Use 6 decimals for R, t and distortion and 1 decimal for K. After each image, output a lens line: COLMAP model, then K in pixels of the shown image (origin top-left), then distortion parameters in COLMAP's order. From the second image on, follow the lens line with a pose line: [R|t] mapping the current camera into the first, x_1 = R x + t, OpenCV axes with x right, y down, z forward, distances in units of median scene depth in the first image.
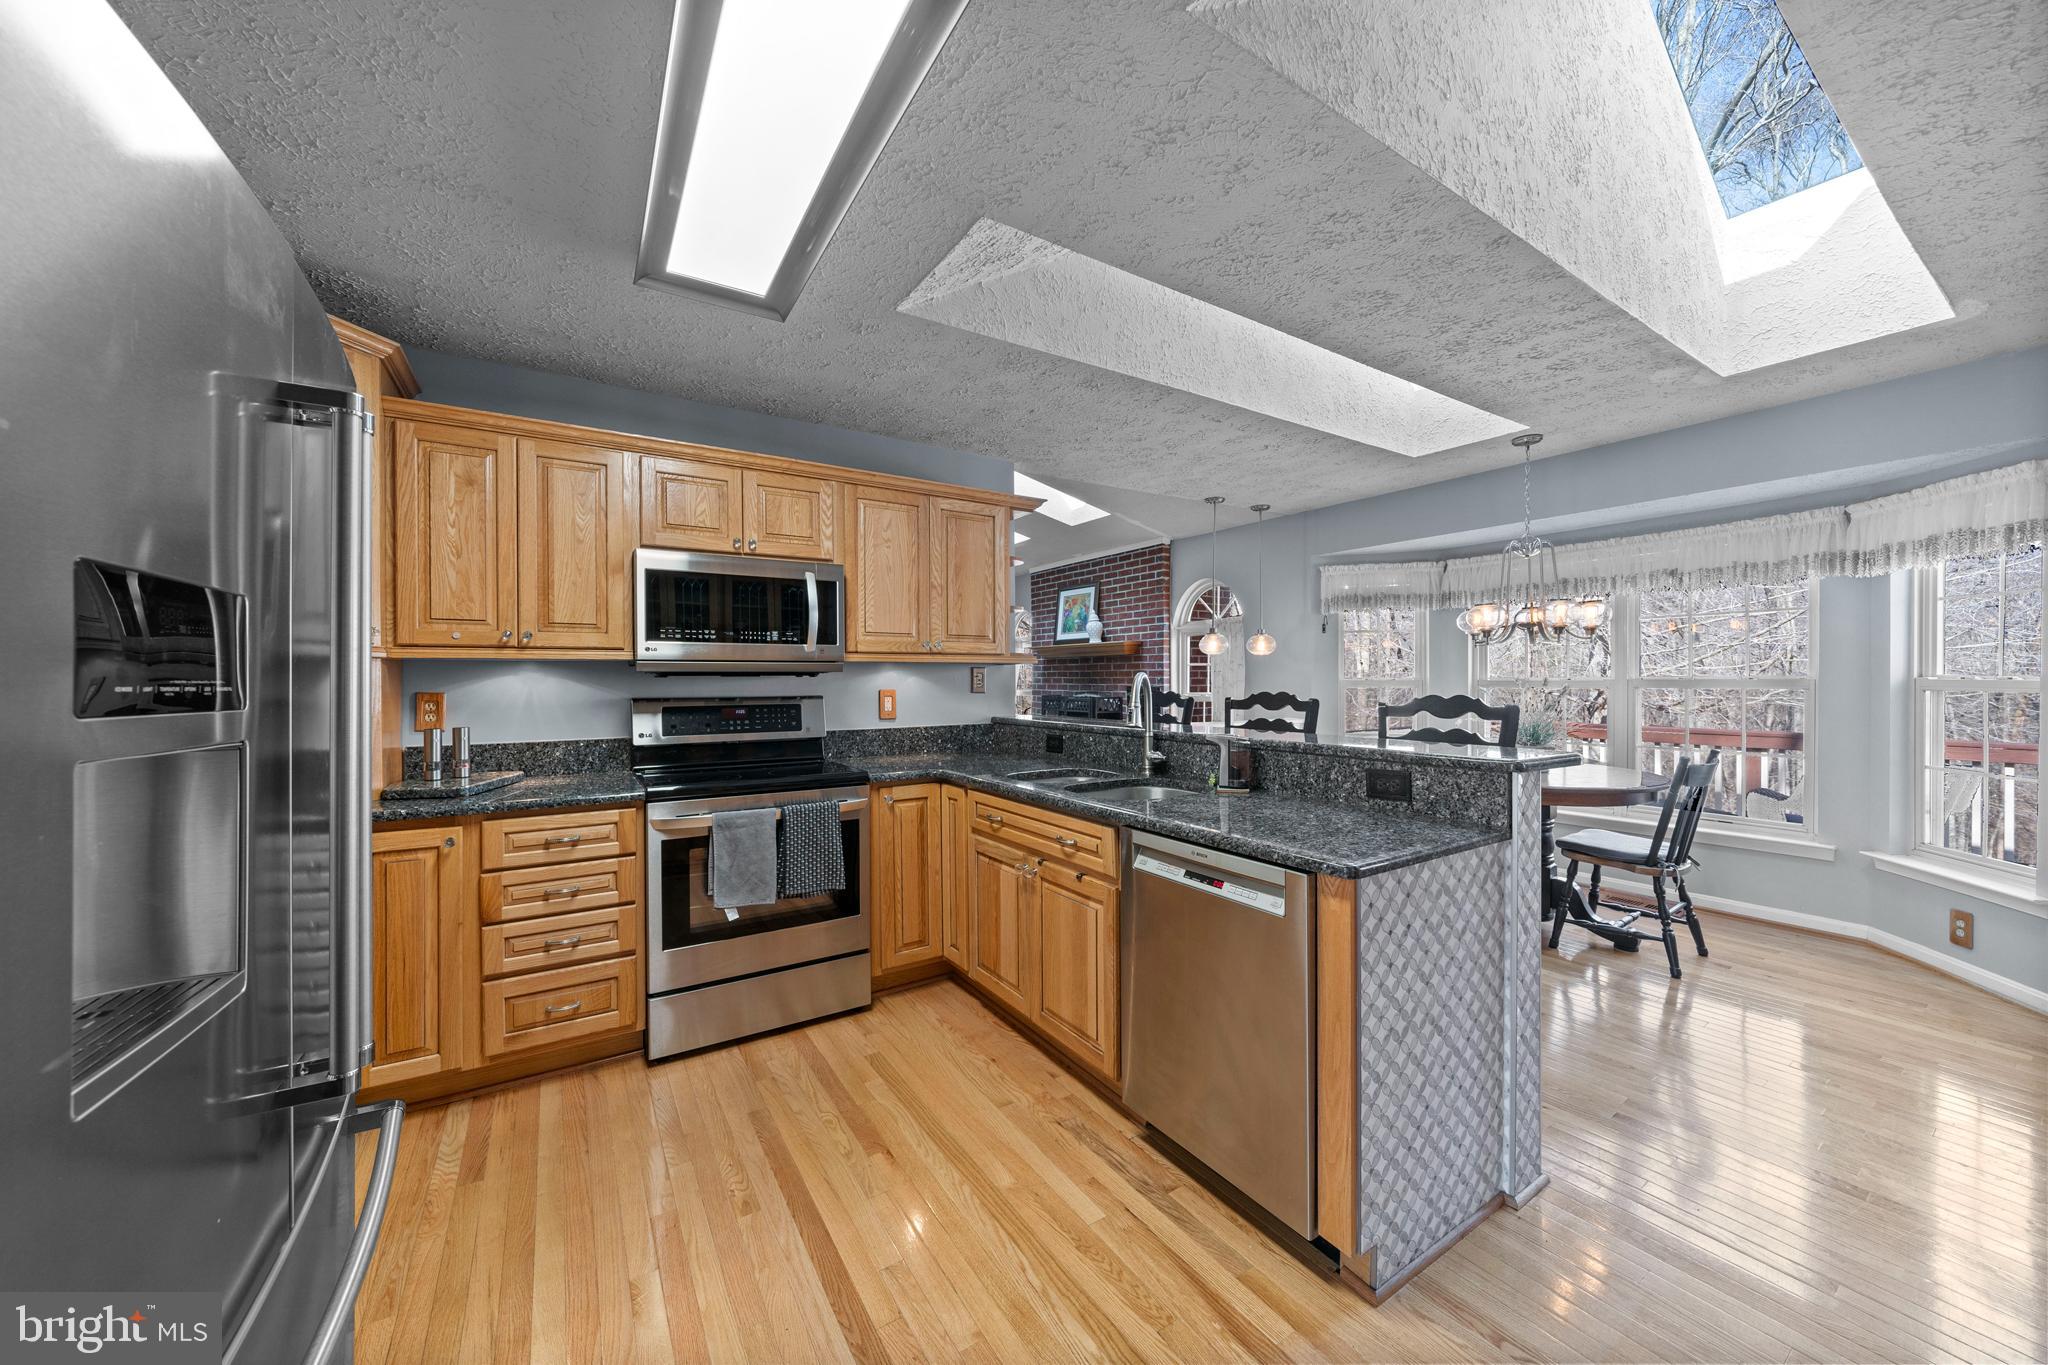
lens RADIAL K [[721.0, 0, 1024.0], [0, 721.0, 682.5], [0, 0, 1]] dist [0.000023, 0.000046]
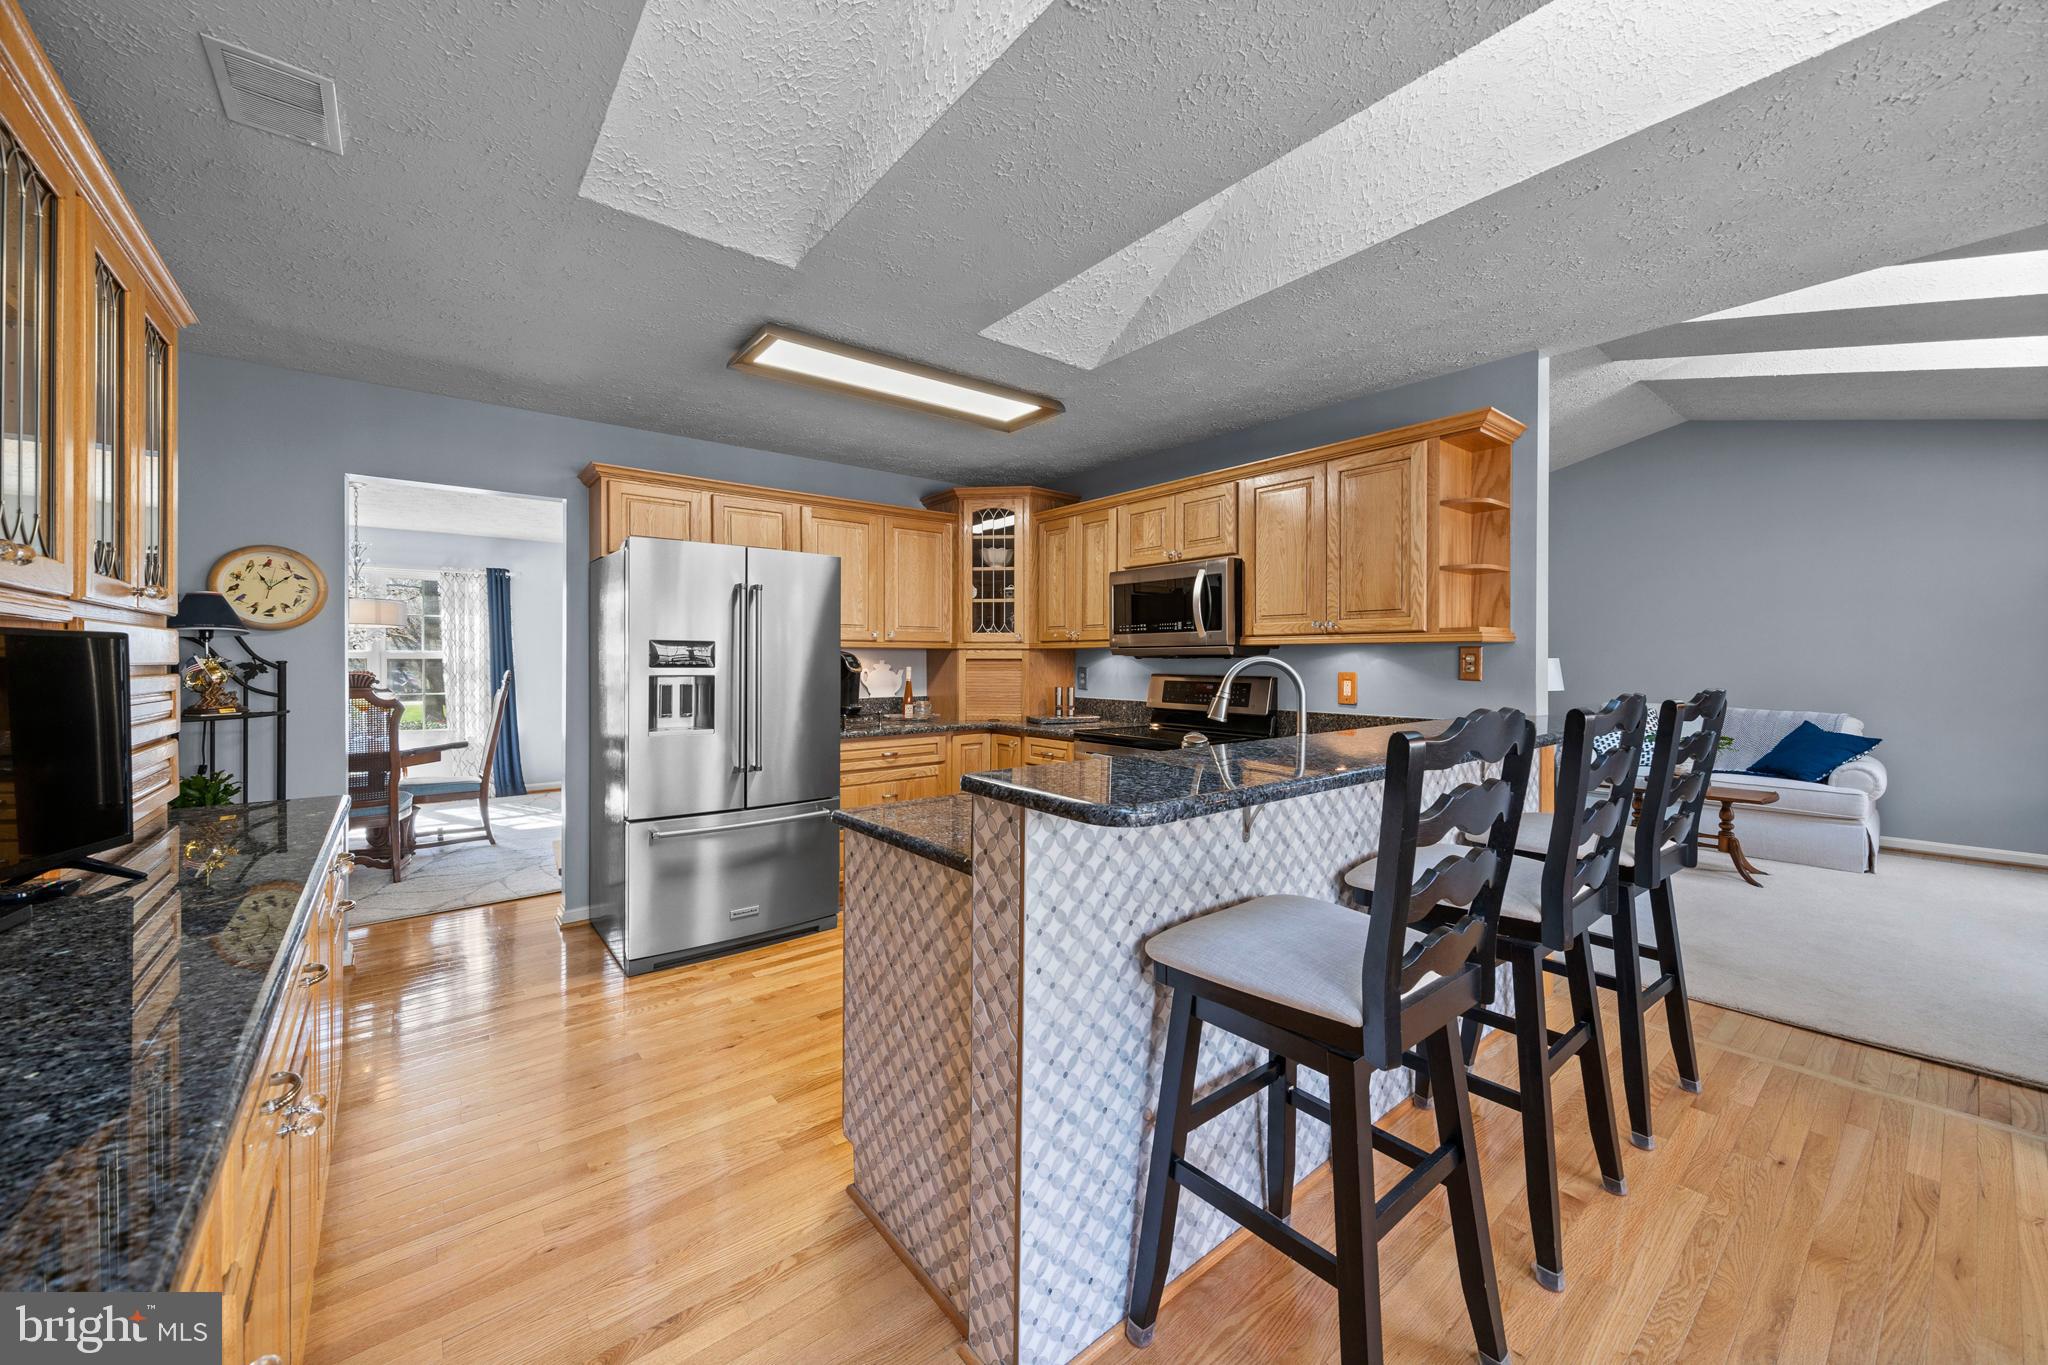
lens RADIAL K [[798.6, 0, 1025.4], [0, 798.6, 669.9], [0, 0, 1]] dist [0.008304, -0.000182]
pose [[0.108668, 0.014590, -0.993971, 1.037834], [-0.006025, 0.999884, 0.014018, -0.006853], [0.994060, 0.004466, 0.108743, 0.620755]]
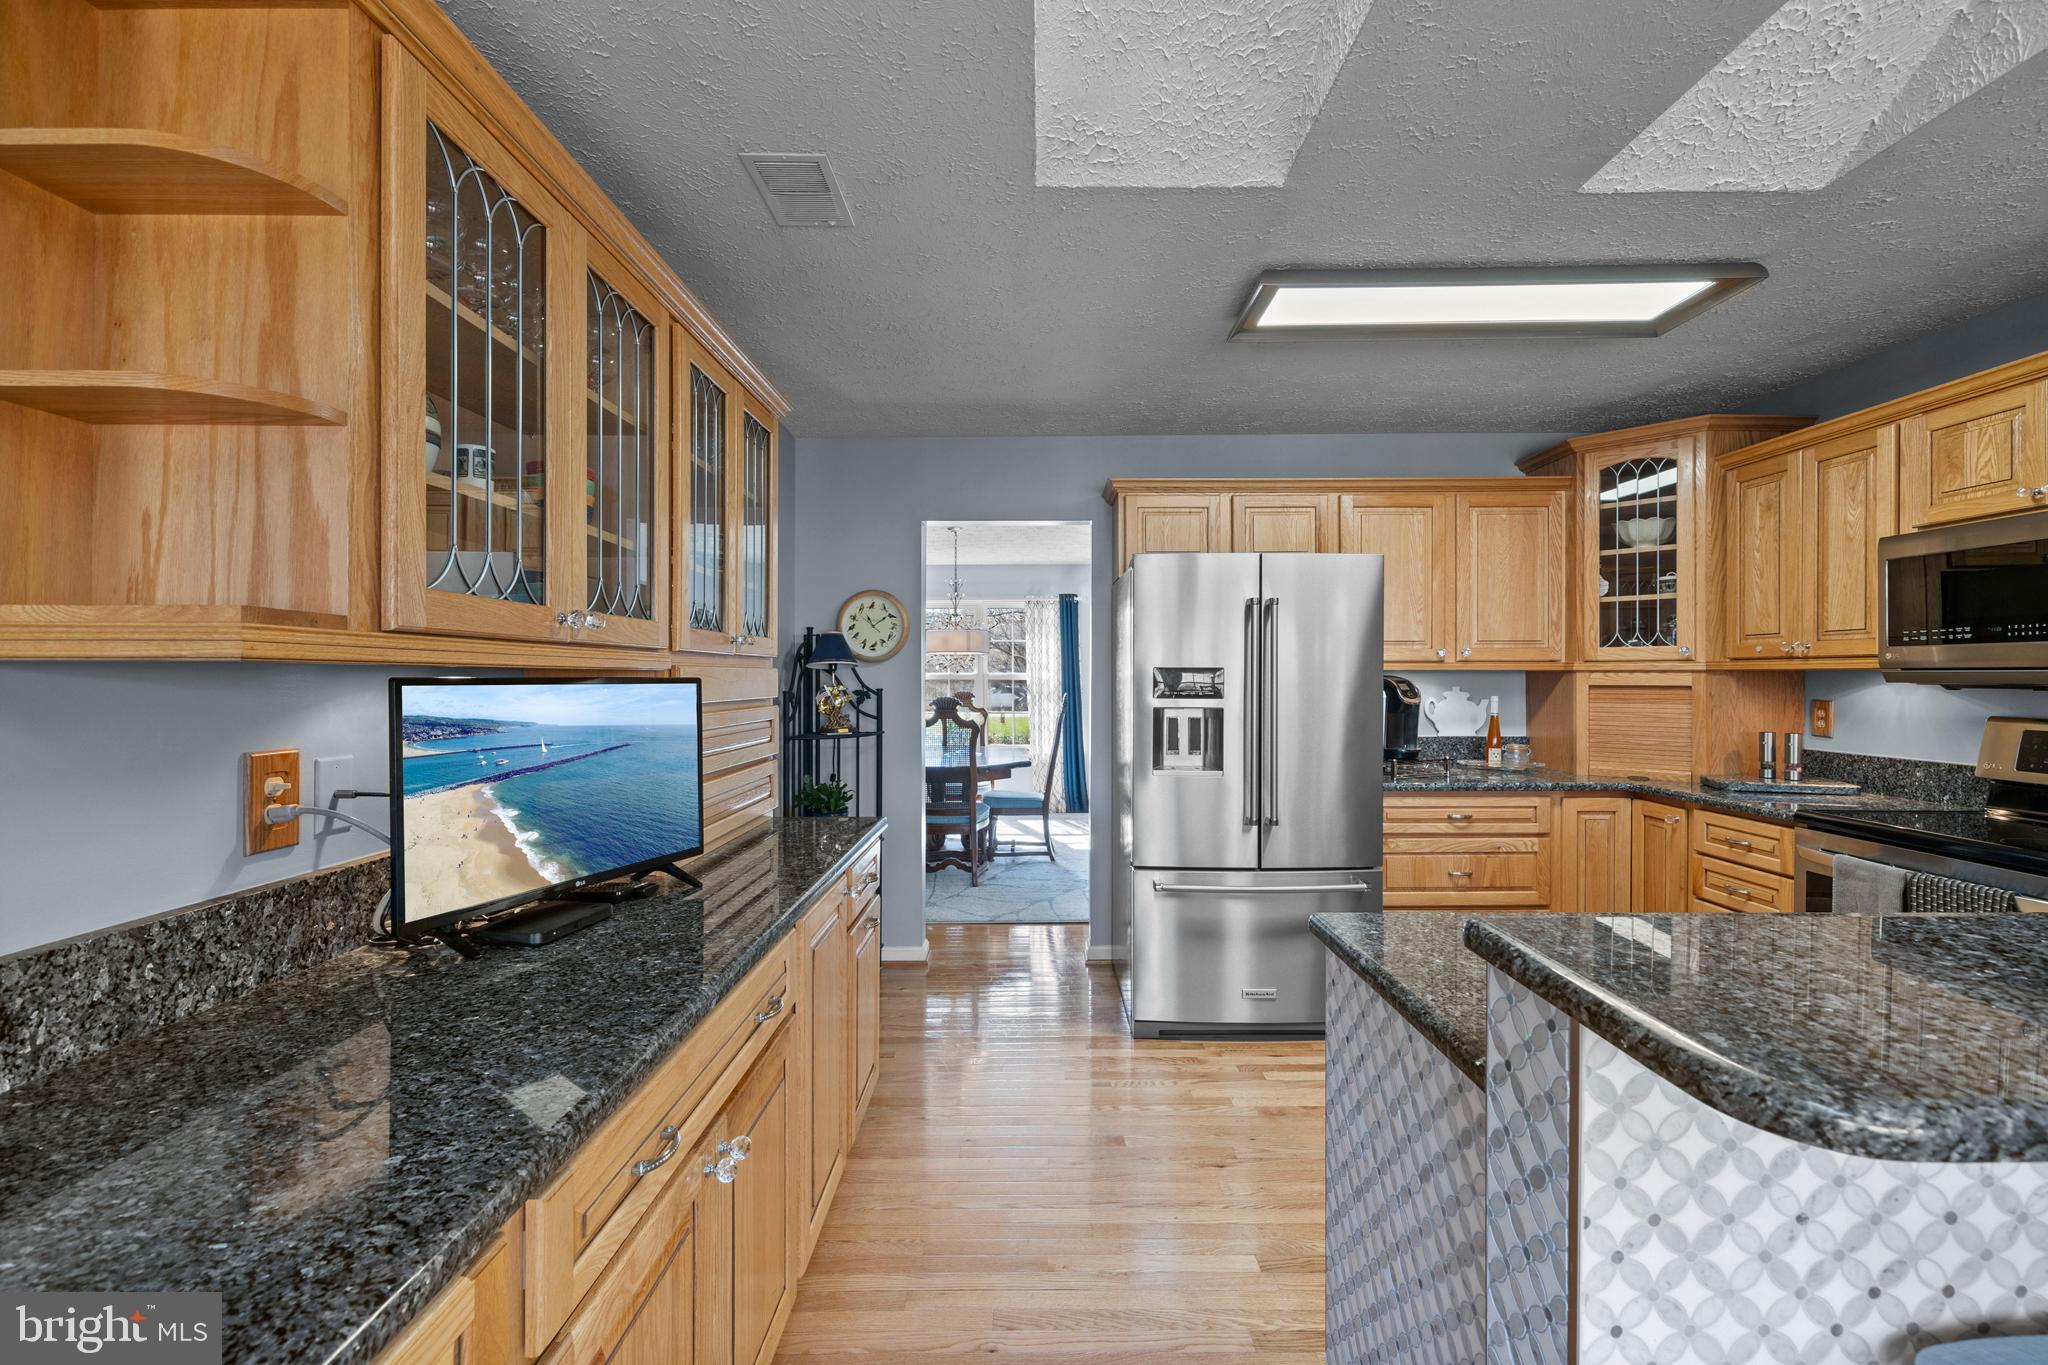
lens RADIAL K [[876.3, 0, 1018.2], [0, 876.3, 678.3], [0, 0, 1]] dist [0.009717, -0.004678]
pose [[-0.549206, 0.008544, -0.835644, 0.854061], [0.001147, 0.999955, 0.009470, -0.030045], [0.835687, 0.004243, -0.549190, 0.690749]]
